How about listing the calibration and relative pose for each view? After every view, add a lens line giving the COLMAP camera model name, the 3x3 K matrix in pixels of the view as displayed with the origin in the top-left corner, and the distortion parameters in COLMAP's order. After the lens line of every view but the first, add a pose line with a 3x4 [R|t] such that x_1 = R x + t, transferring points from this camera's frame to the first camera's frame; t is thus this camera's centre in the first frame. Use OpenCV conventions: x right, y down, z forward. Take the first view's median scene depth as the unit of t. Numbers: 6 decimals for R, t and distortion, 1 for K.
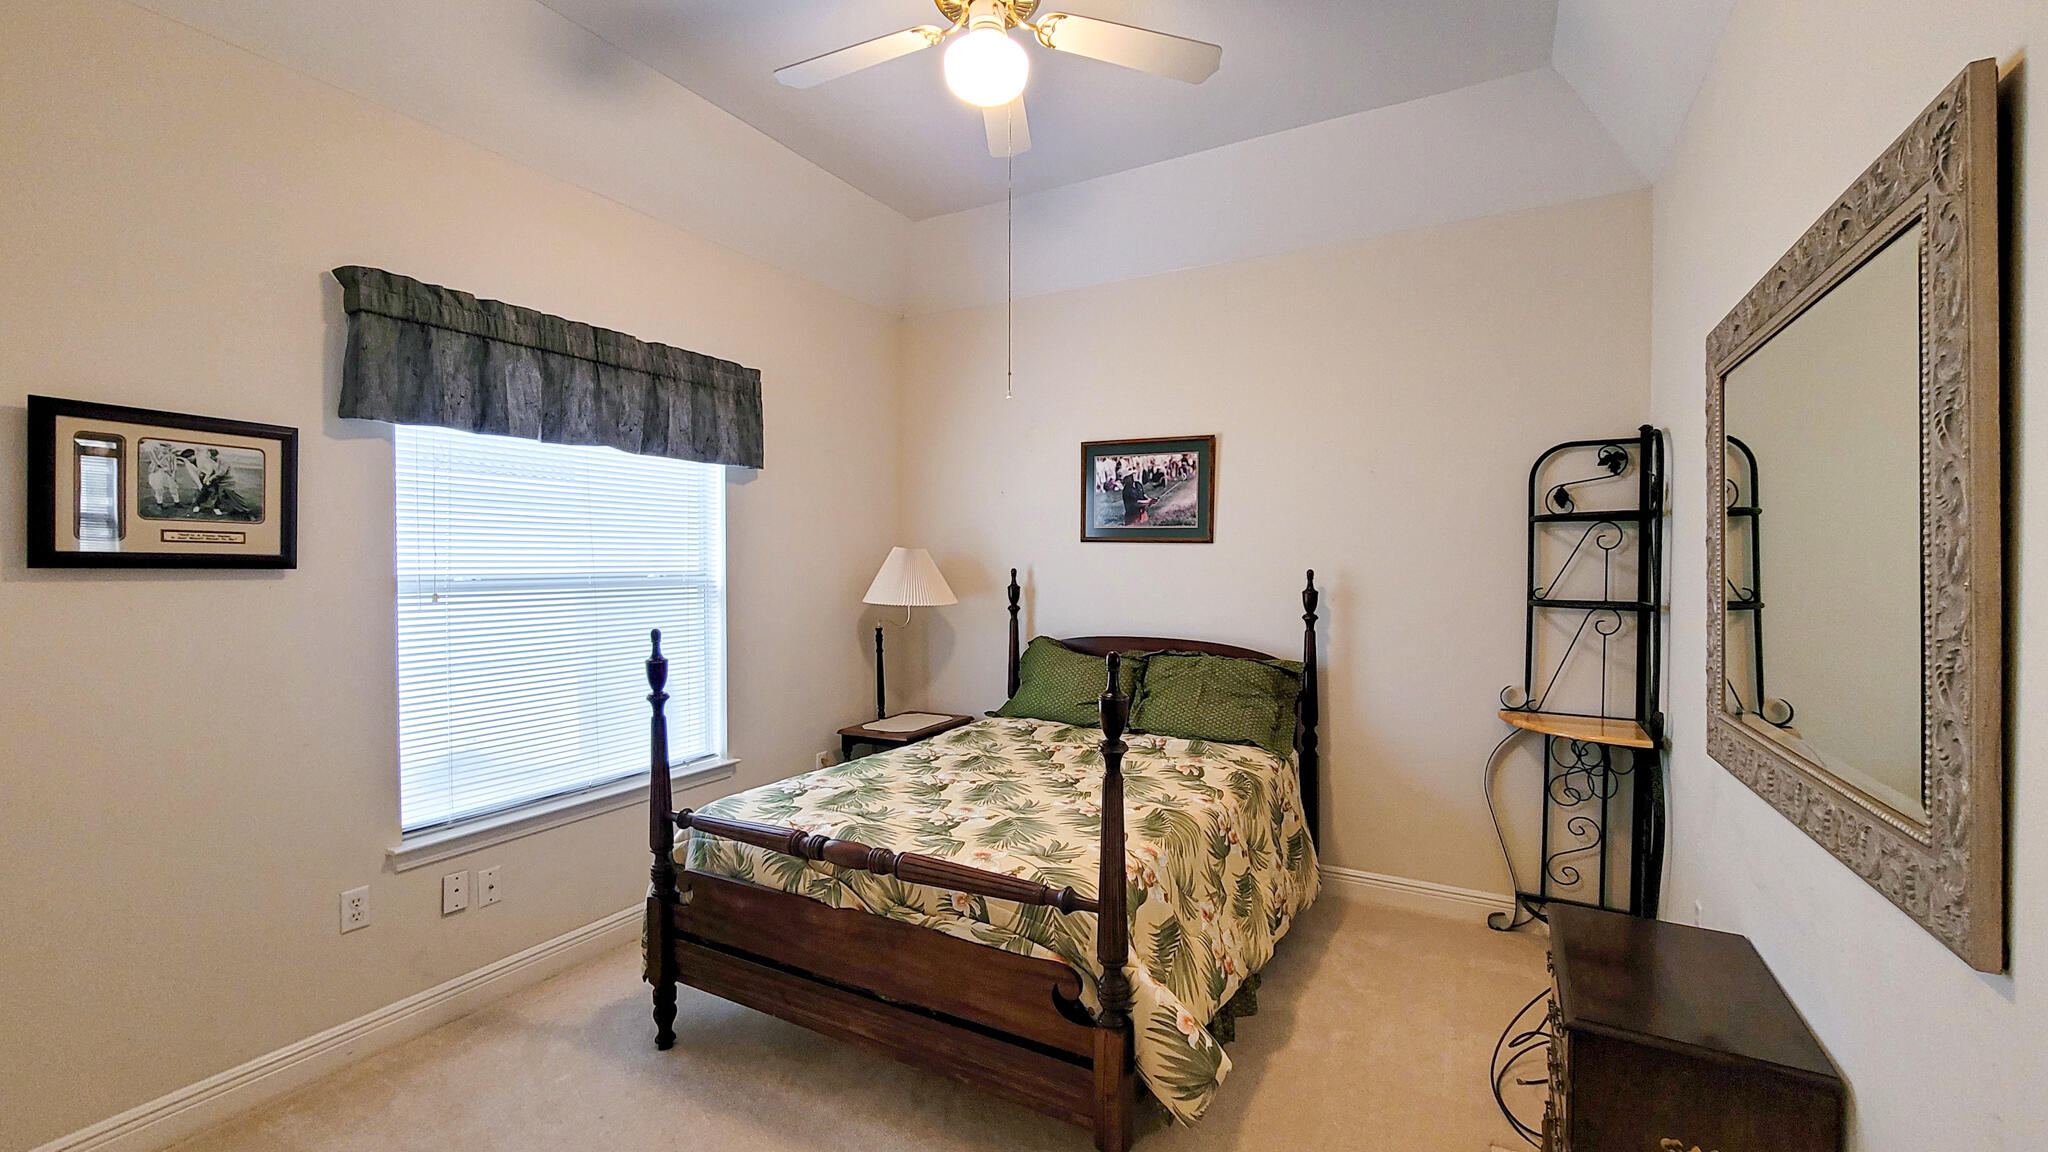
lens RADIAL K [[848.5, 0, 1015.3], [0, 848.5, 577.0], [0, 0, 1]] dist [-0.000135, 0.000017]
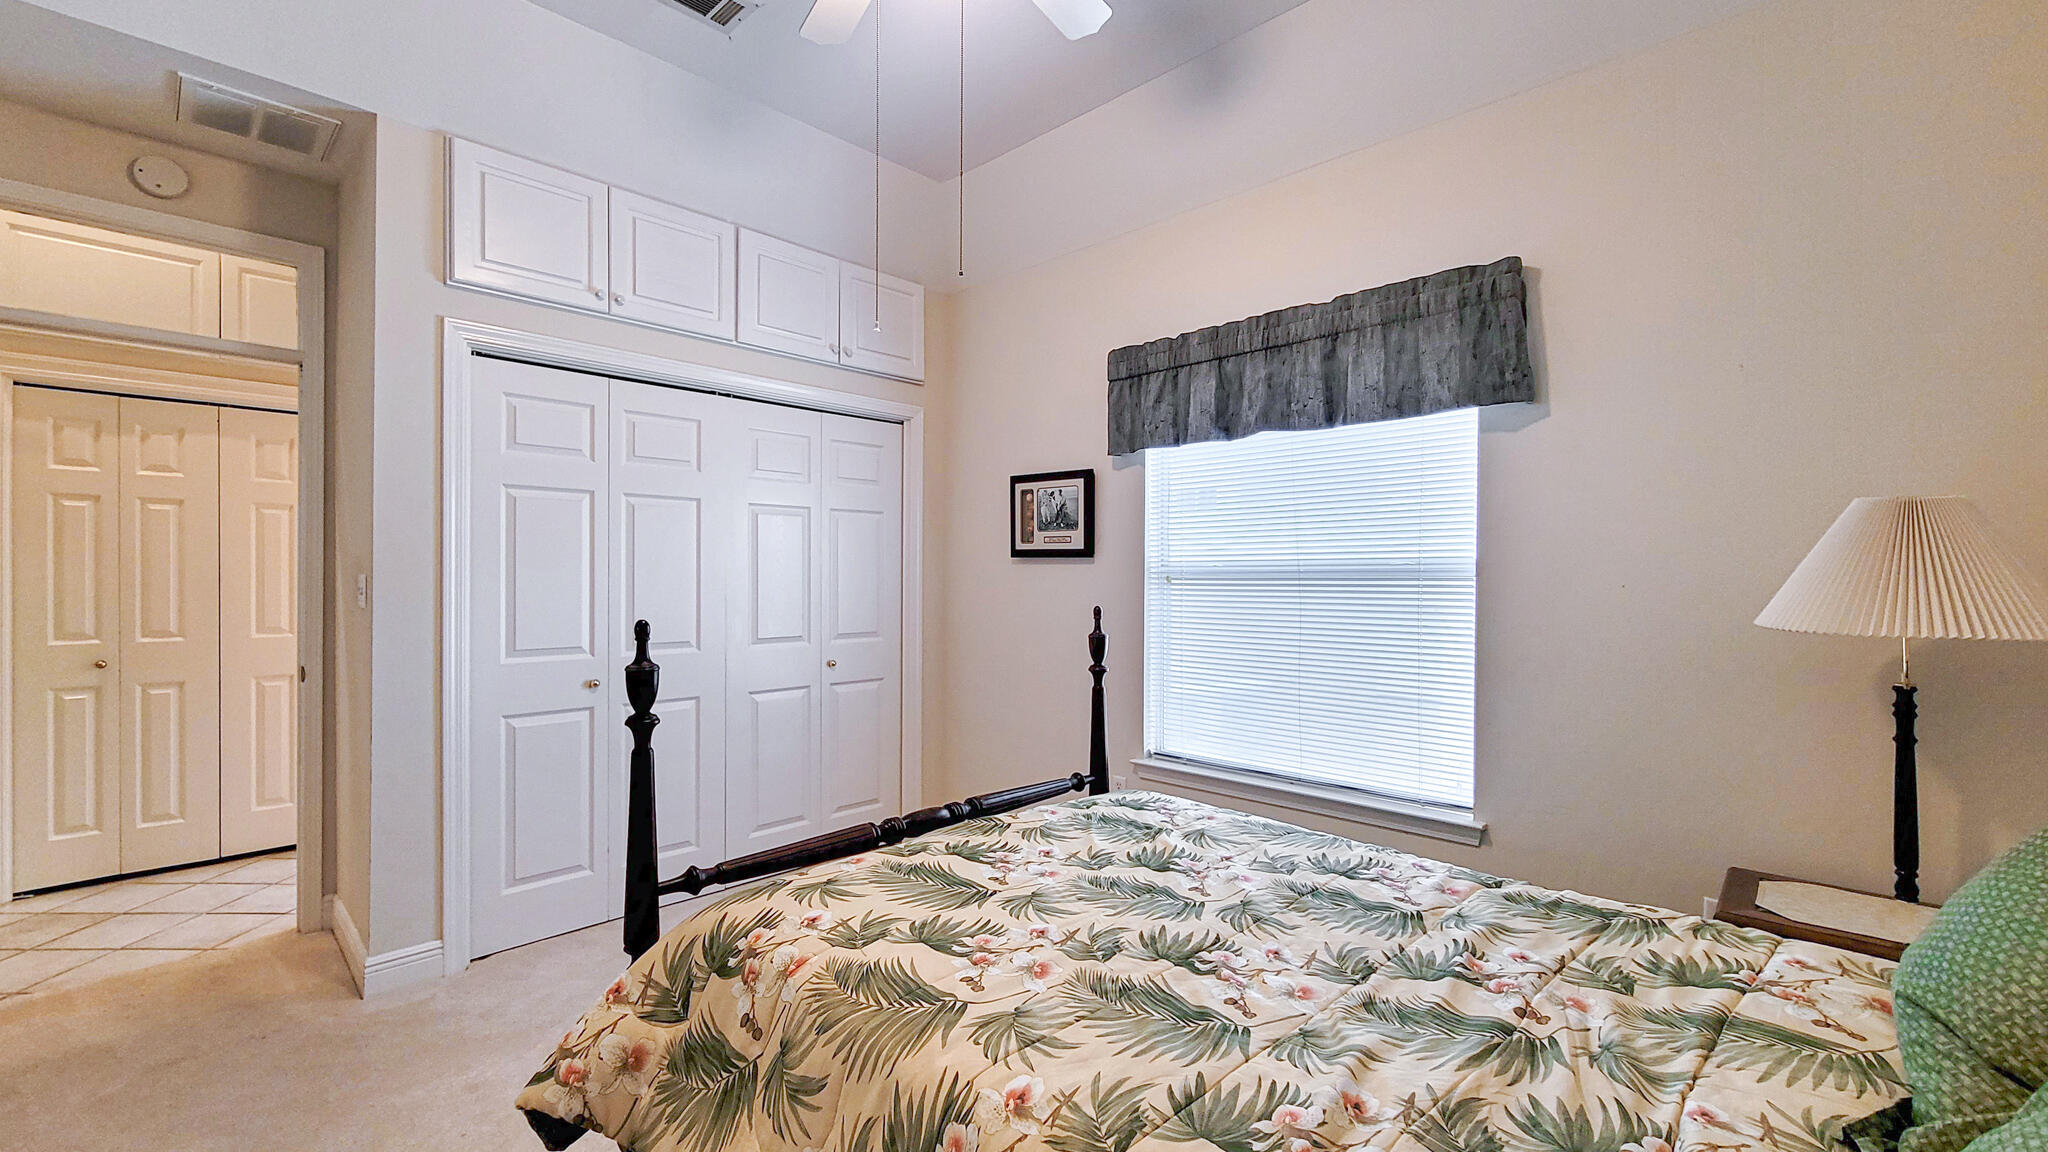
lens RADIAL K [[848.5, 0, 1015.3], [0, 848.5, 577.0], [0, 0, 1]] dist [-0.000135, 0.000017]
pose [[-0.271128, 0.002135, -0.962541, 0.619229], [-0.018486, 0.999802, 0.007425, 0.015265], [0.962366, 0.019807, -0.271035, 1.114823]]
